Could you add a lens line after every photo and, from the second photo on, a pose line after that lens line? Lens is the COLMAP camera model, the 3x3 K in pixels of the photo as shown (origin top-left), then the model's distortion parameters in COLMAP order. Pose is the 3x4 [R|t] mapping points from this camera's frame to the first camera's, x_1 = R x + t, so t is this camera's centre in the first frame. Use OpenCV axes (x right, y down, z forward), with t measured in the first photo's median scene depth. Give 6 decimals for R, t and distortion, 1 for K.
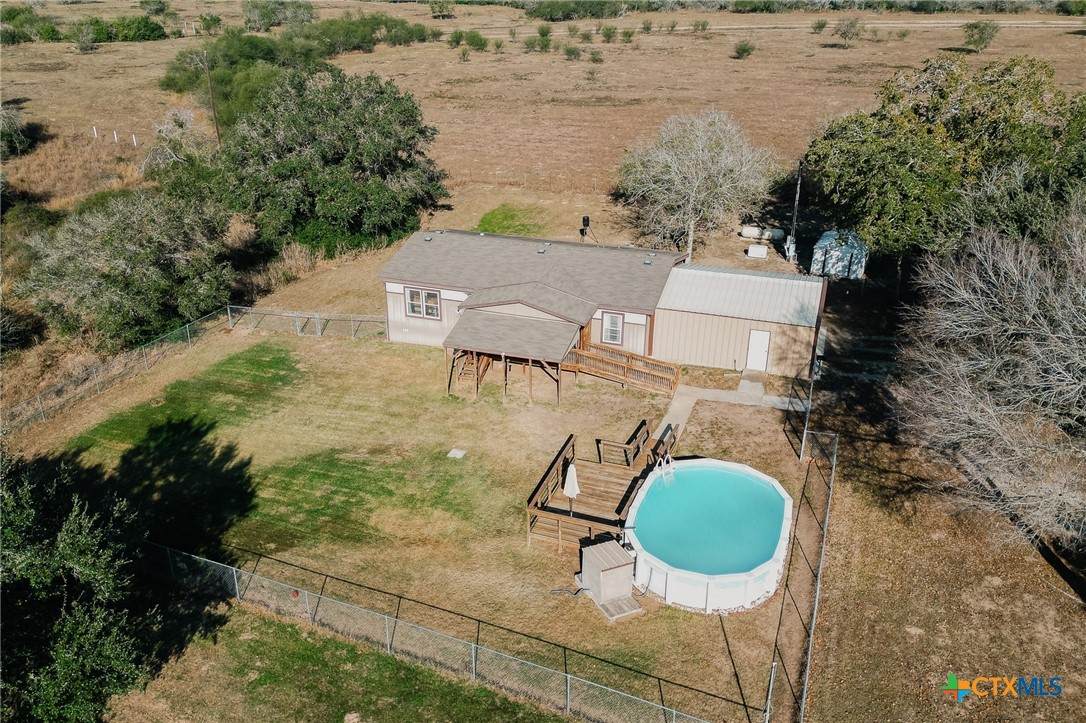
lens RADIAL K [[841.5, 0, 520.7], [0, 841.5, 388.7], [0, 0, 1]] dist [0.060418, -0.001485]
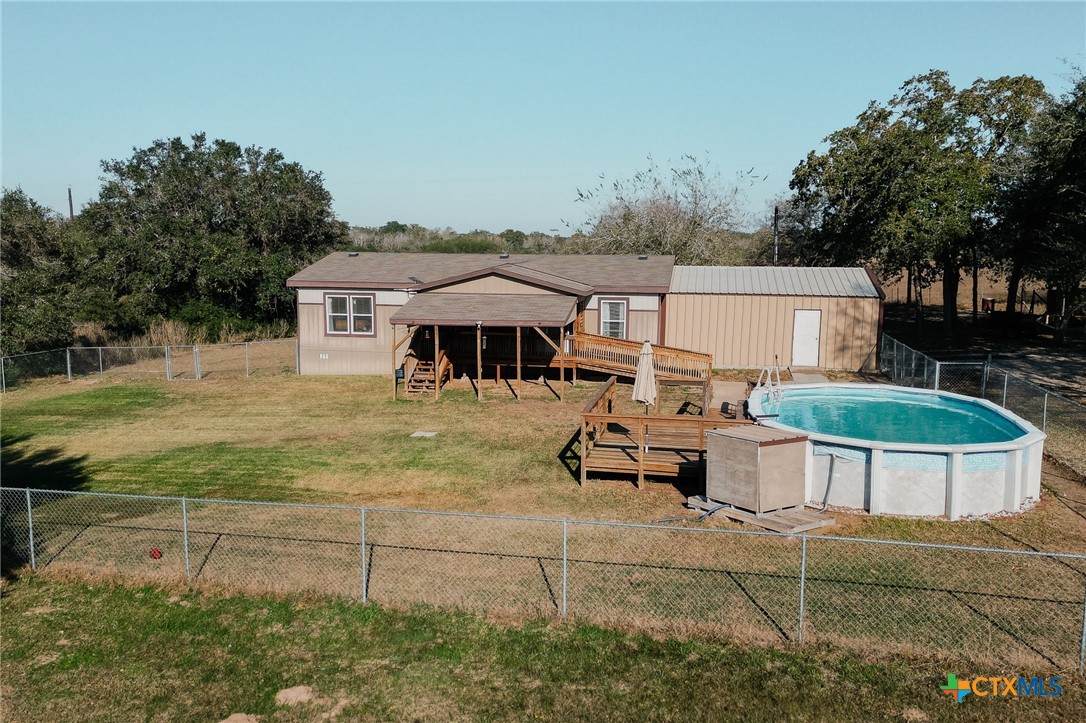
lens RADIAL K [[876.1, 0, 522.8], [0, 876.1, 363.4], [0, 0, 1]] dist [0.045590, -0.006027]
pose [[0.990002, -0.014151, 0.140338, -0.081068], [0.058262, 0.947136, -0.315499, 0.207595], [-0.128455, 0.320521, 0.938491, 0.295016]]
